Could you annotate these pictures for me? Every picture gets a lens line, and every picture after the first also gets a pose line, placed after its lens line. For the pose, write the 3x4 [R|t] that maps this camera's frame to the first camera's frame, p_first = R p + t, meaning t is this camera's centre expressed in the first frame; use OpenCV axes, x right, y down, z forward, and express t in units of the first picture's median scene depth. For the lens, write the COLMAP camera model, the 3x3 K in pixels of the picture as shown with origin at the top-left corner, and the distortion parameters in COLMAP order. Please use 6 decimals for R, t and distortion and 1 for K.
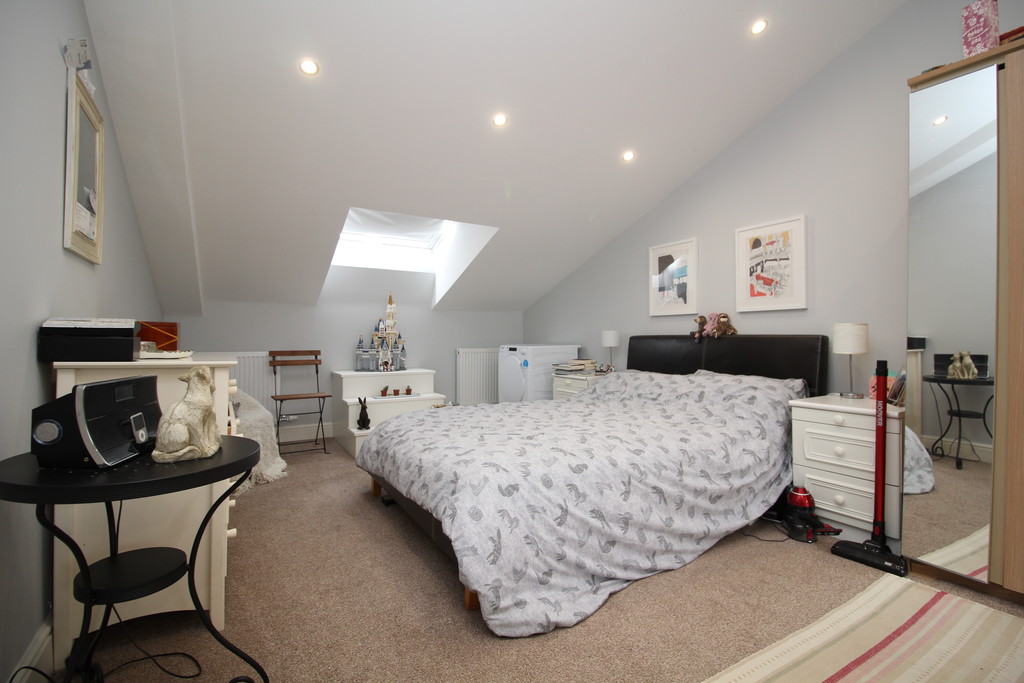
lens RADIAL K [[482.5, 0, 515.9], [0, 482.5, 335.9], [0, 0, 1]] dist [-0.001980, -0.000674]
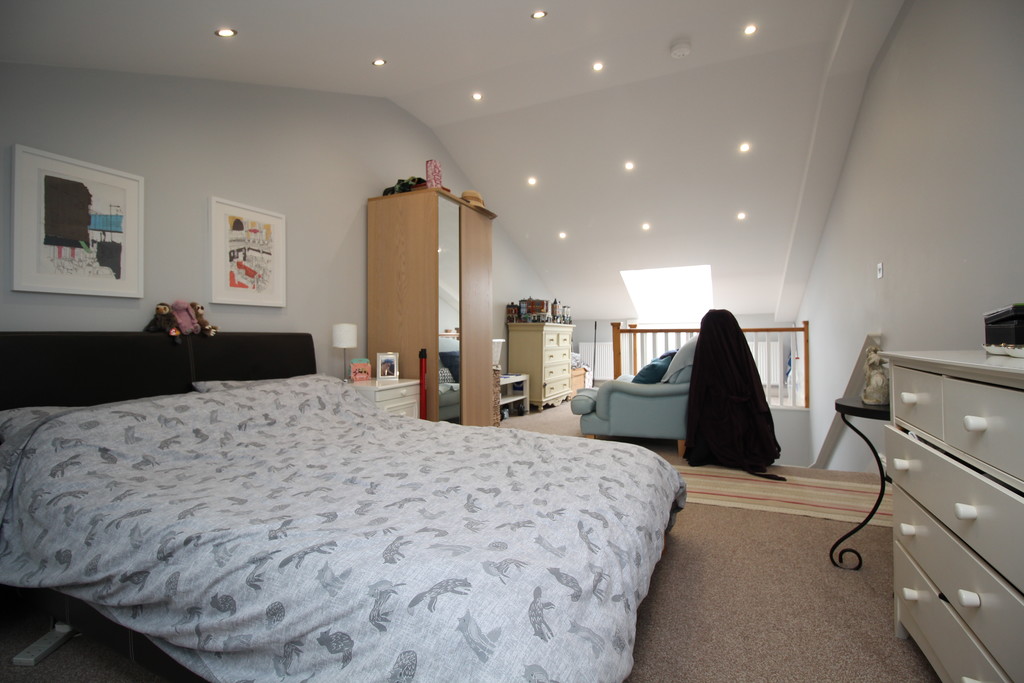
lens RADIAL K [[482.5, 0, 515.3], [0, 482.5, 340.0], [0, 0, 1]] dist [-0.001980, -0.000674]
pose [[-0.573156, -0.002542, 0.819442, -0.480360], [0.004799, 0.999968, 0.006458, 0.008134], [-0.819432, 0.007634, -0.573125, 1.088777]]
